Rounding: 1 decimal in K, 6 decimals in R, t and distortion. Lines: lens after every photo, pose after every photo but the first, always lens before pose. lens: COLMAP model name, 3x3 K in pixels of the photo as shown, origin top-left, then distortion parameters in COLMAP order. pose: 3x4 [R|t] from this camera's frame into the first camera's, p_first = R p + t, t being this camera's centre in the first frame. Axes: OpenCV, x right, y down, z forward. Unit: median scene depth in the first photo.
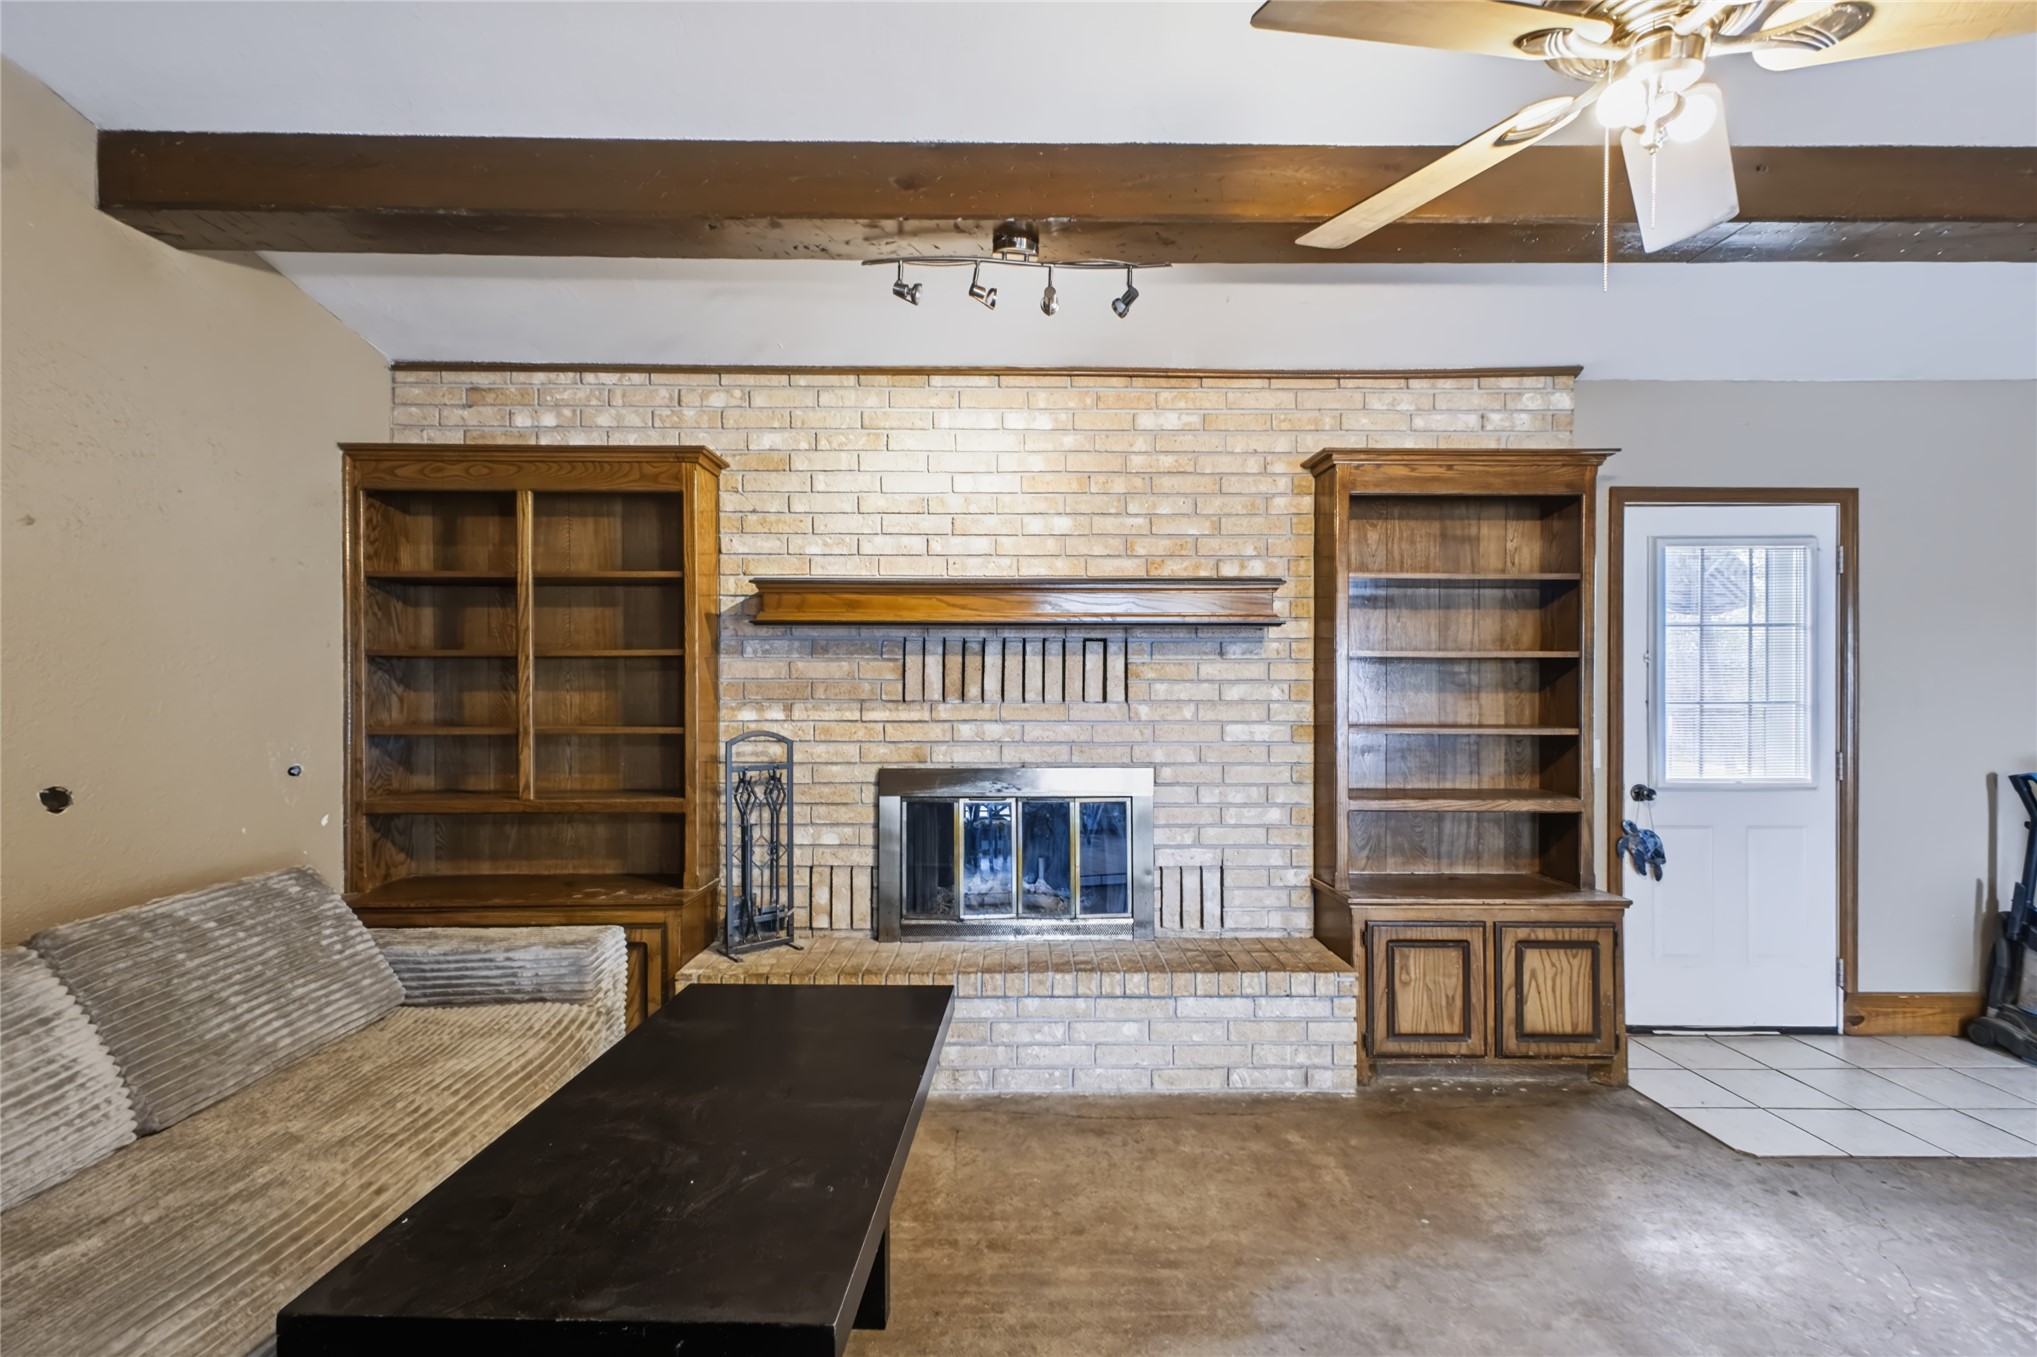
lens RADIAL K [[908.5, 0, 1020.6], [0, 908.5, 696.4], [0, 0, 1]] dist [0.006887, -0.000340]
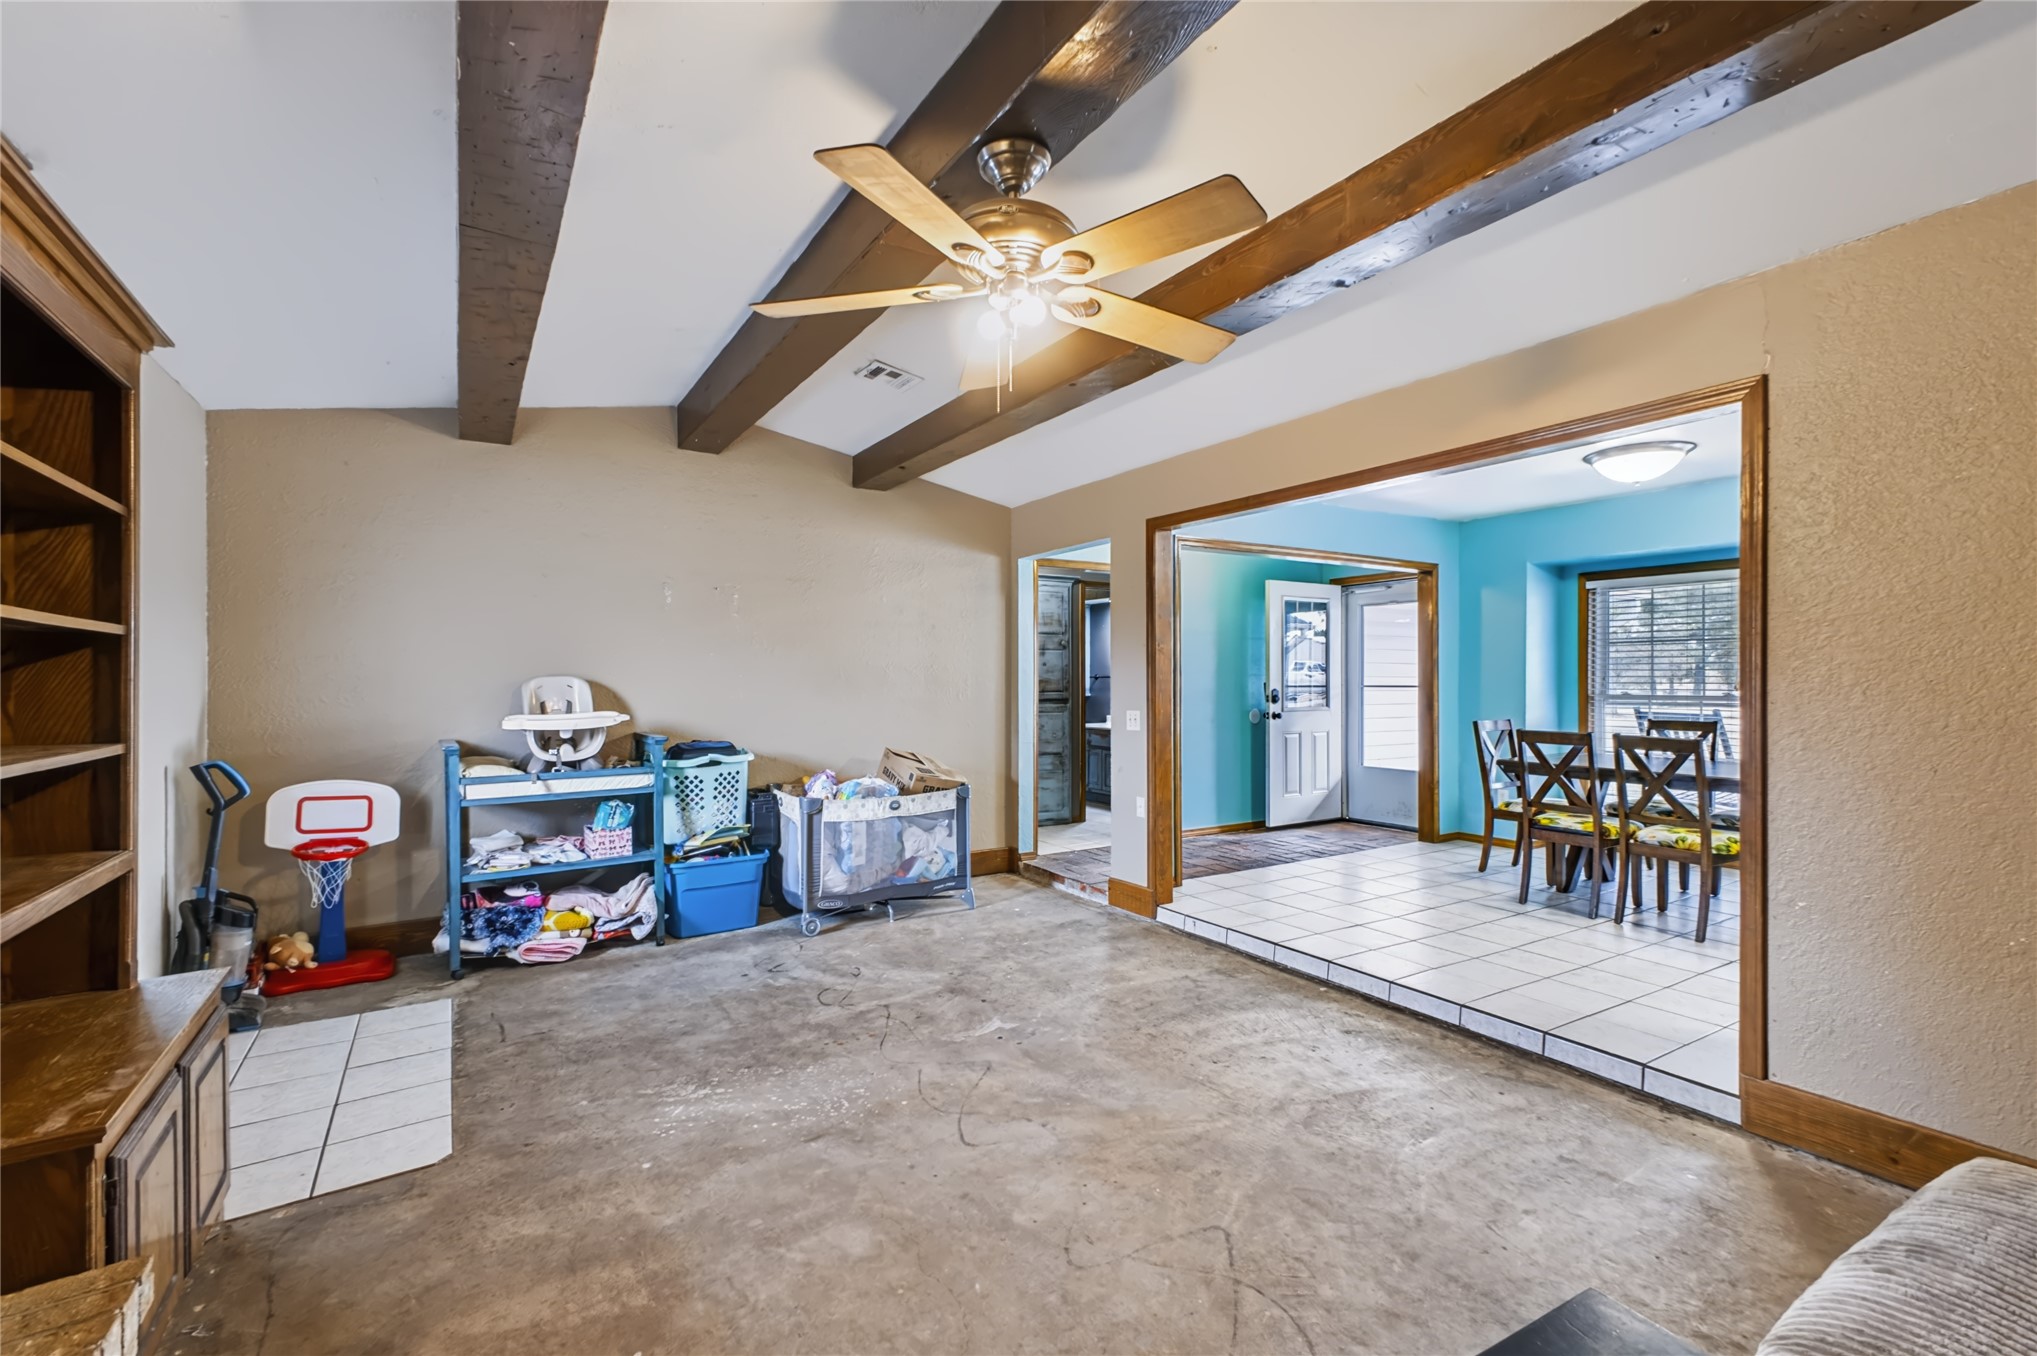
lens RADIAL K [[908.5, 0, 1020.6], [0, 908.5, 695.9], [0, 0, 1]] dist [0.006887, -0.000340]
pose [[-0.520147, -0.014954, 0.853946, -0.263225], [0.010751, 0.999653, 0.024054, -0.006517], [-0.854009, 0.021692, -0.519805, 0.742850]]
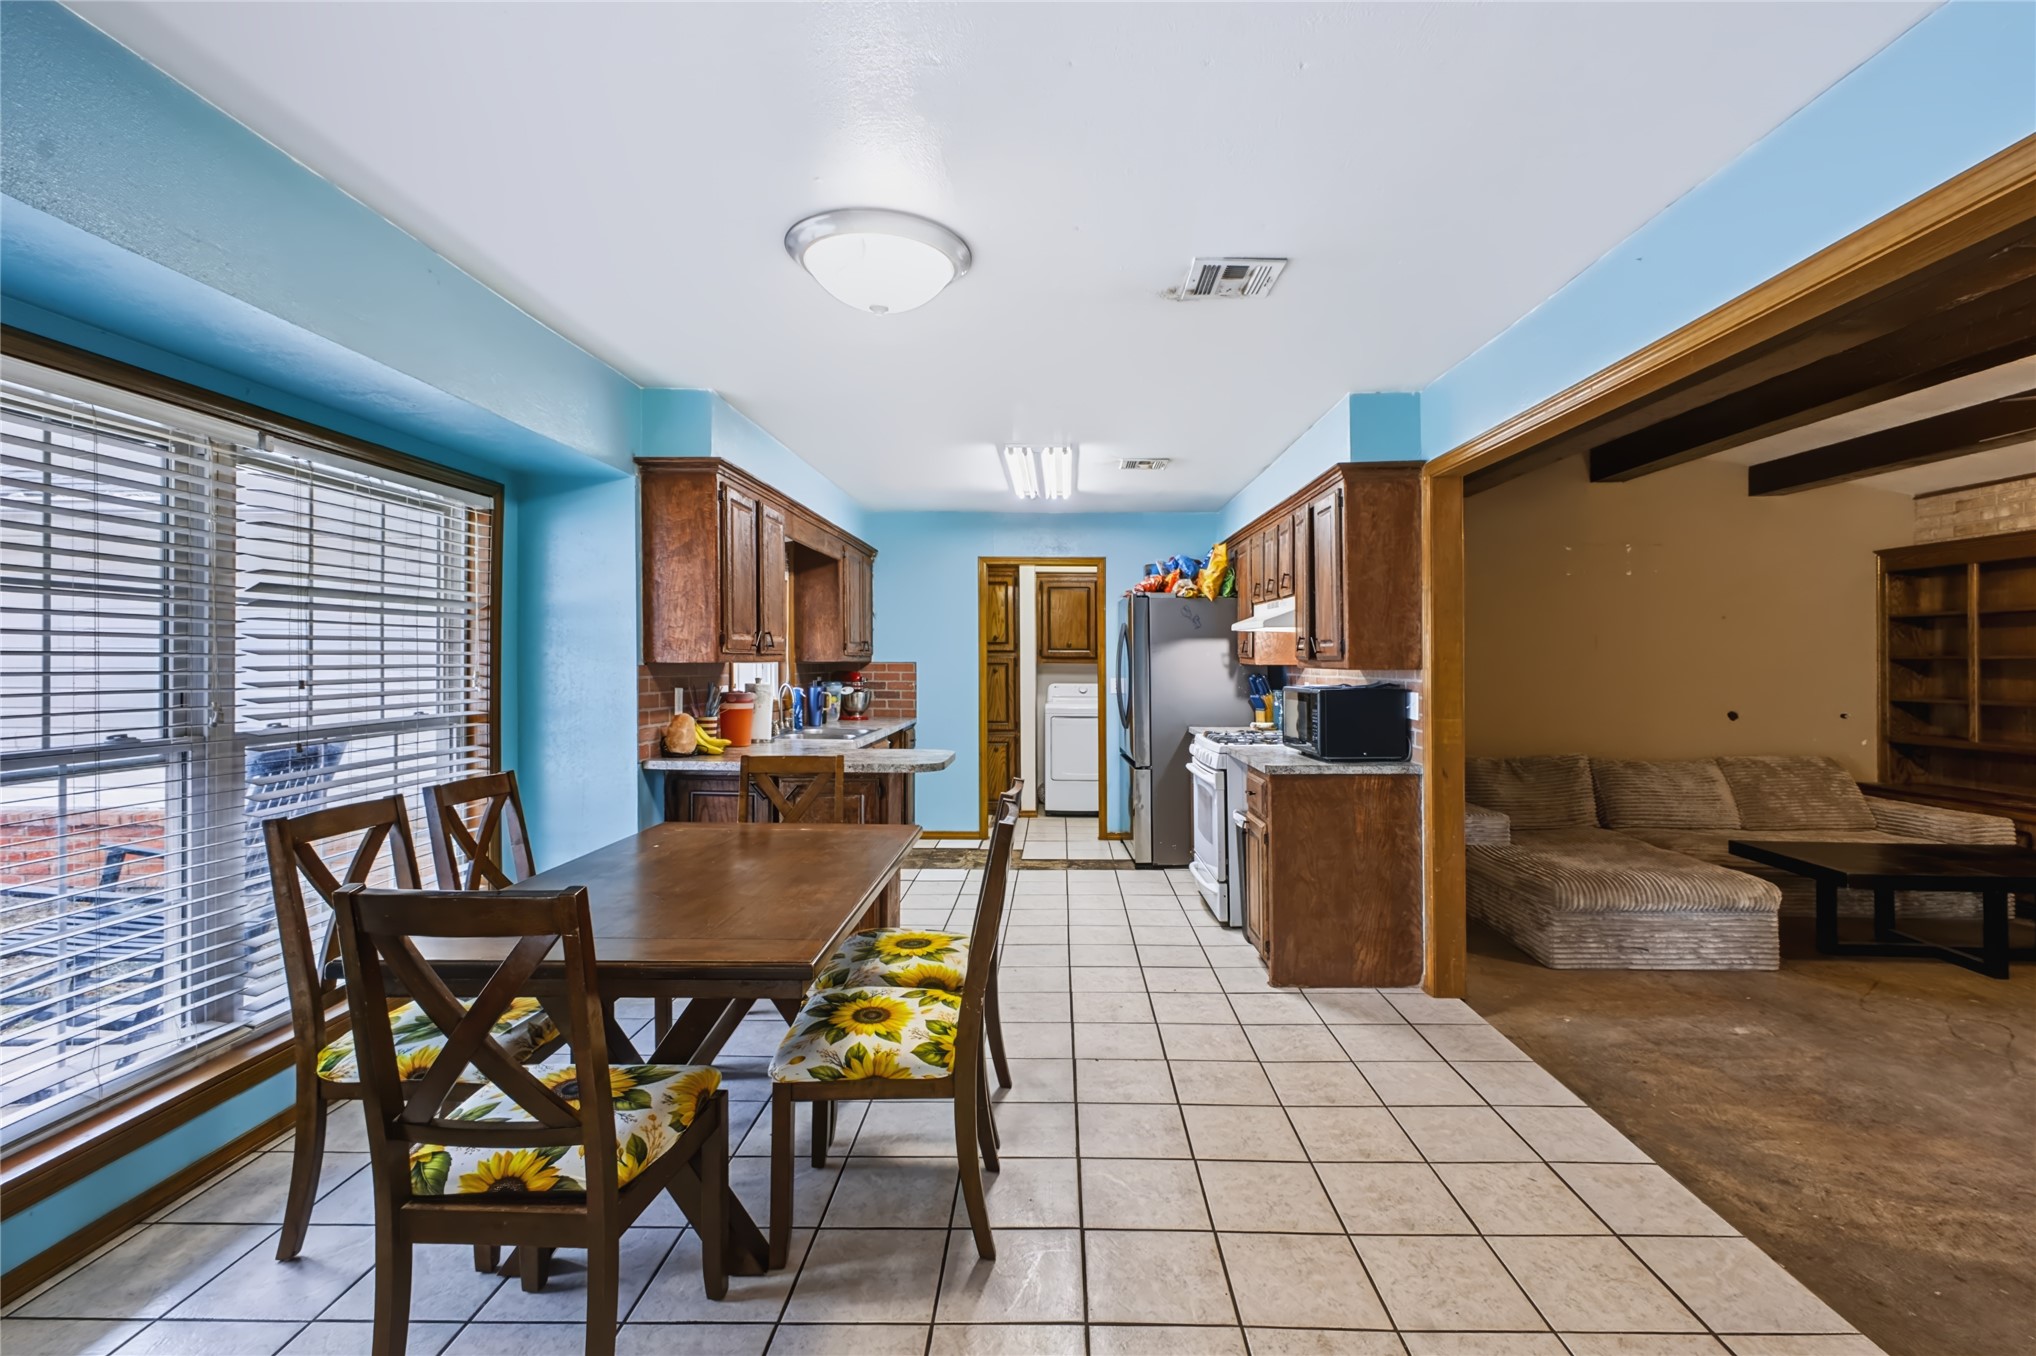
lens RADIAL K [[905.5, 0, 1019.5], [0, 905.5, 644.3], [0, 0, 1]] dist [0.000568, -0.000653]
pose [[-0.049800, -0.019778, -0.998563, 1.167959], [-0.012618, 0.999737, -0.019172, -0.015760], [0.998680, 0.011645, -0.050036, -0.665728]]
